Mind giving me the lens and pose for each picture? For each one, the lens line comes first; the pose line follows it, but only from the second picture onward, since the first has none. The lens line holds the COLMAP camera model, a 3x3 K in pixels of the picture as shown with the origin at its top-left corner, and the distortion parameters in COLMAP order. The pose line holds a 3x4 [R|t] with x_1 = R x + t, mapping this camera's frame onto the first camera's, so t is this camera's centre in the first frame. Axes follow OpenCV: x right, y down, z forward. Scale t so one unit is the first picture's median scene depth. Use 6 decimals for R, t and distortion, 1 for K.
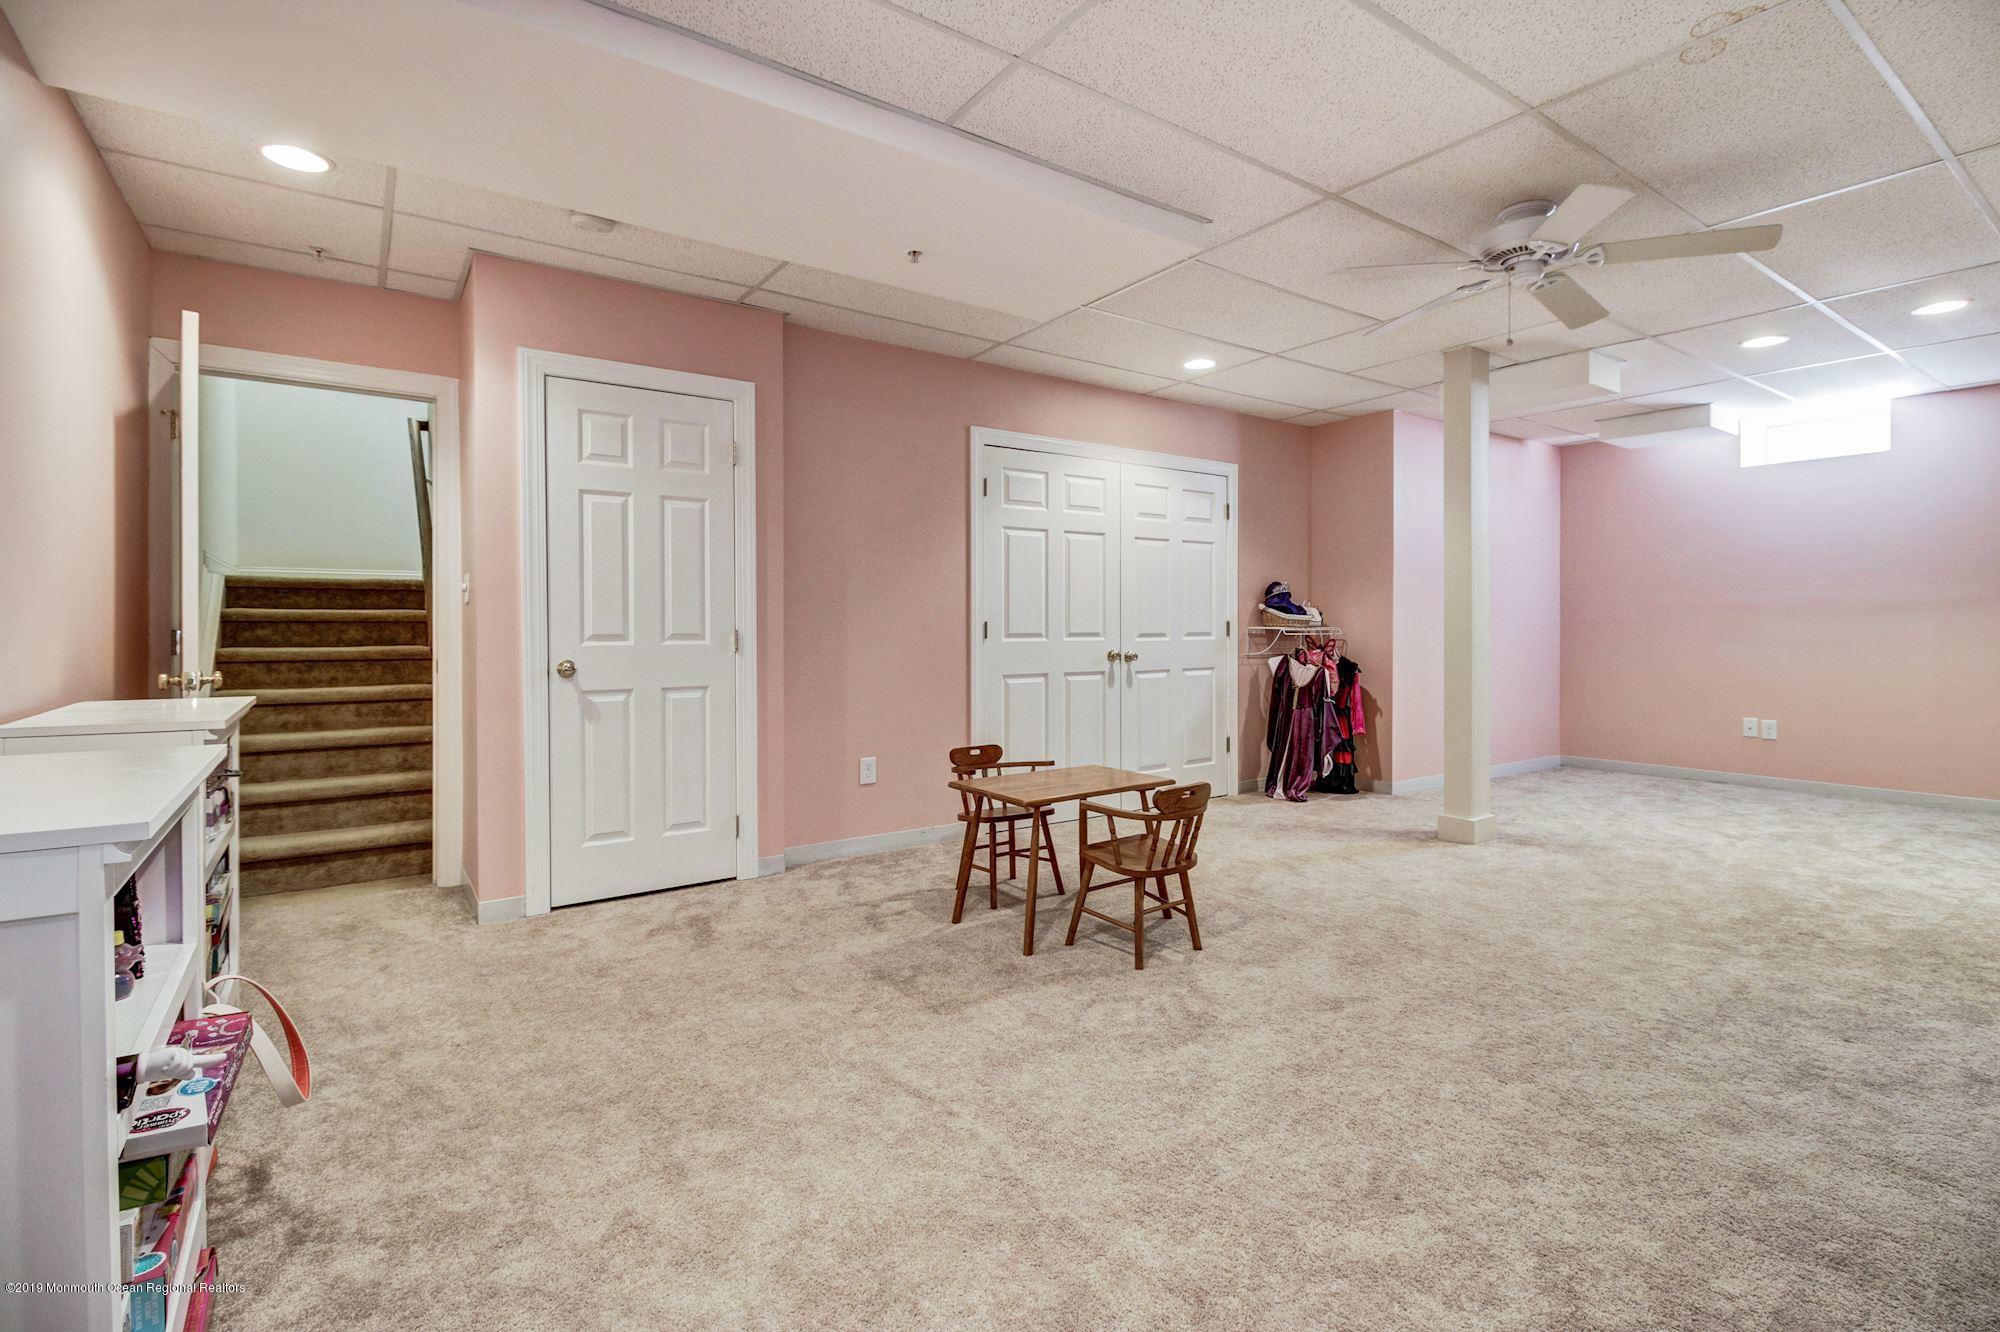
lens RADIAL K [[925.2, 0, 1002.5], [0, 925.2, 646.9], [0, 0, 1]] dist [0.004730, -0.011105]
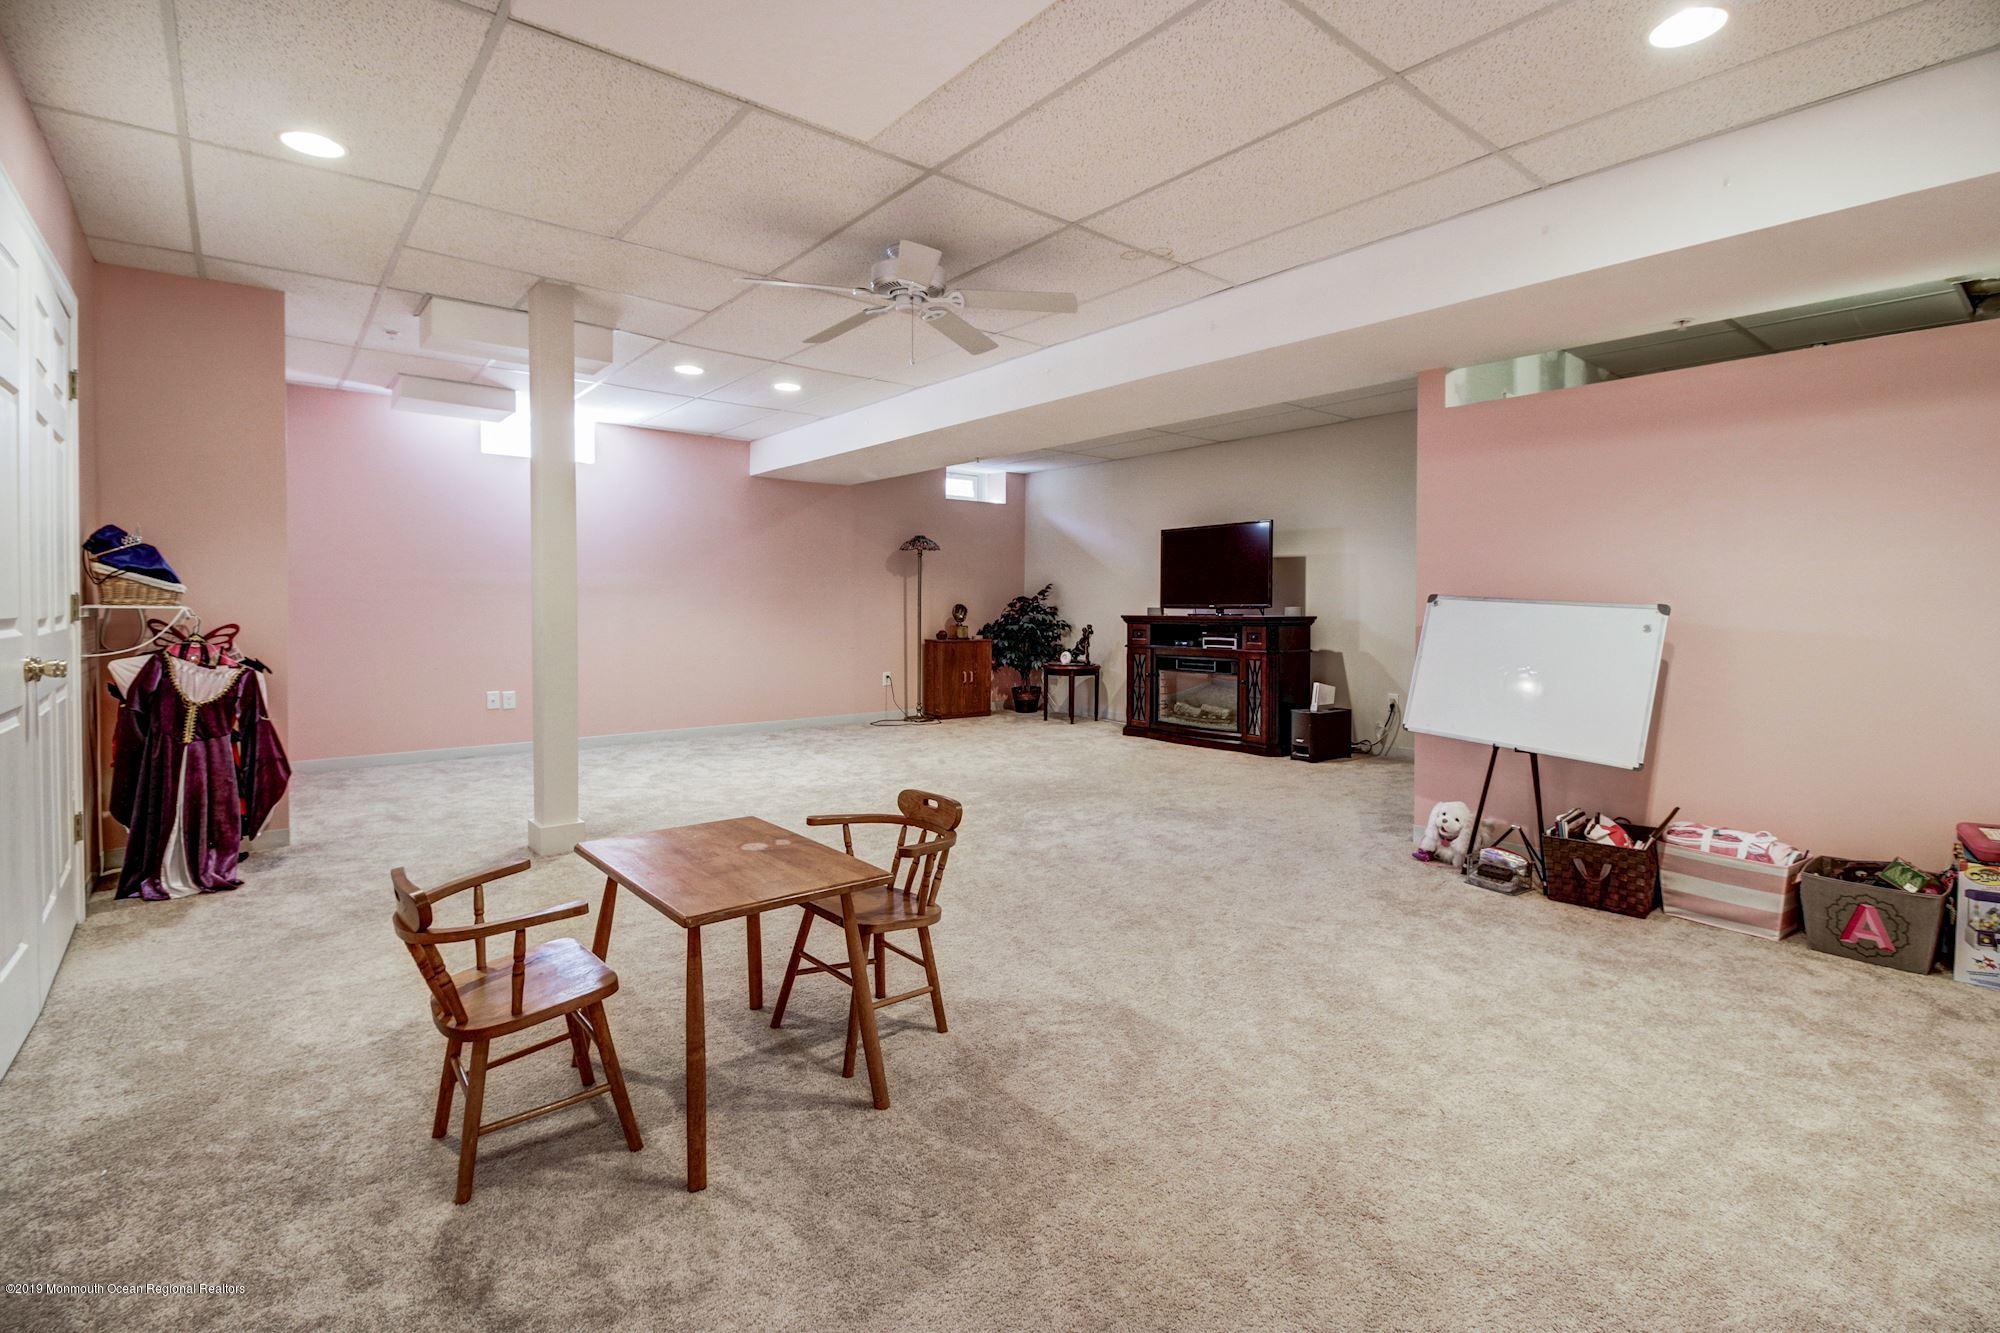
lens RADIAL K [[925.2, 0, 1056.5], [0, 925.2, 613.1], [0, 0, 1]] dist [0.004730, -0.011105]
pose [[-0.113607, -0.009153, 0.993484, -0.337823], [0.025260, 0.999608, 0.012098, -0.009573], [-0.993205, 0.026469, -0.113332, 0.509905]]
